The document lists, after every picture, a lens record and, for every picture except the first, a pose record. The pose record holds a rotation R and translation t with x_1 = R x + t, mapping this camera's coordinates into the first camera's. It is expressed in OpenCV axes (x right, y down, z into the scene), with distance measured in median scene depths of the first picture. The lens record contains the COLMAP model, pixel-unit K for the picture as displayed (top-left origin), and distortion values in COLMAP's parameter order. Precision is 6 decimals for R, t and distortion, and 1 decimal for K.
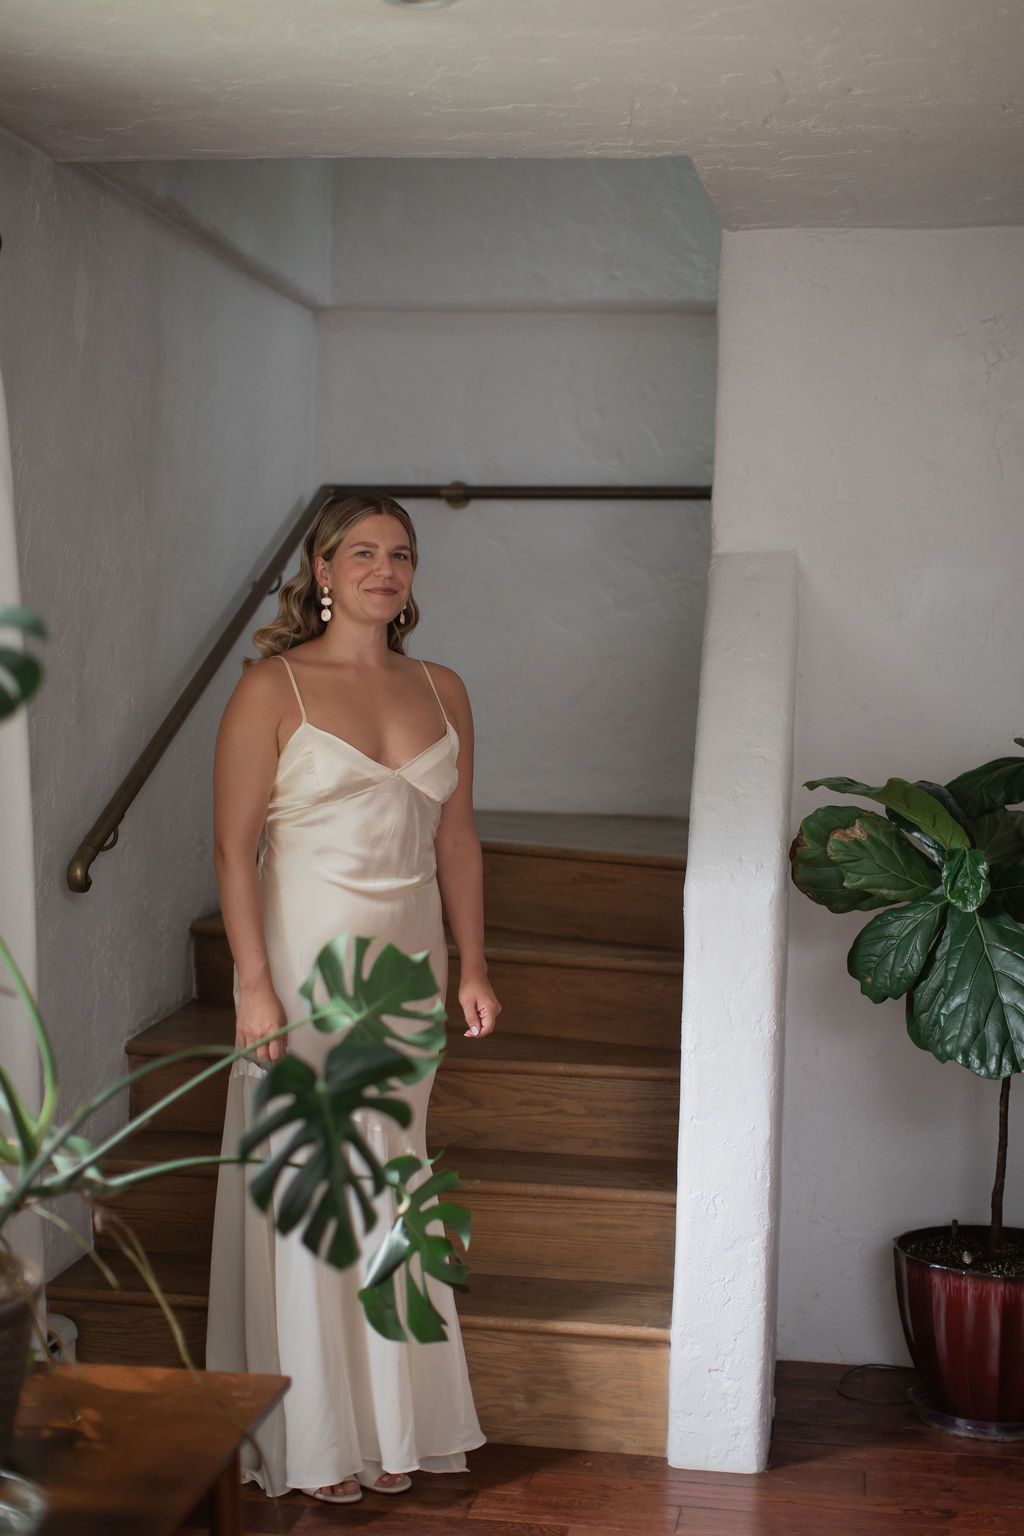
lens RADIAL K [[2170.4, 0, 512.0], [0, 2170.4, 768.0], [0, 0, 1]] dist [0.015566, -0.023358]
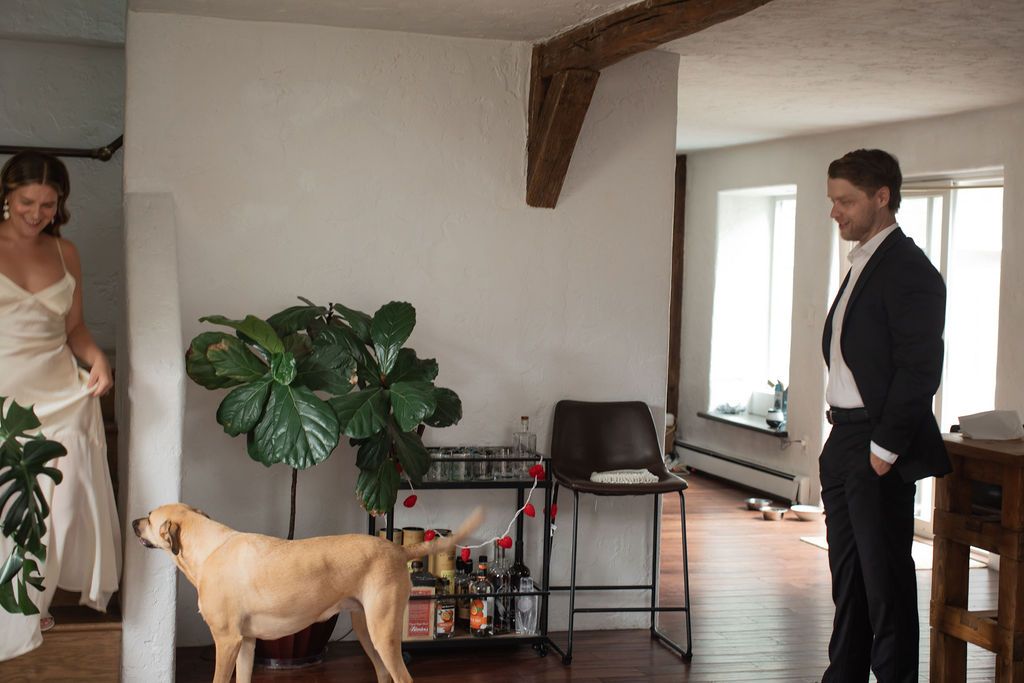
lens RADIAL K [[1568.9, 0, 512.0], [0, 1568.9, 341.5], [0, 0, 1]] dist [-0.008782, 0.018992]
pose [[0.902286, -0.012103, 0.430969, -0.199534], [0.011125, 0.999927, 0.004788, 0.022398], [-0.430995, 0.000474, 0.902354, -0.327994]]
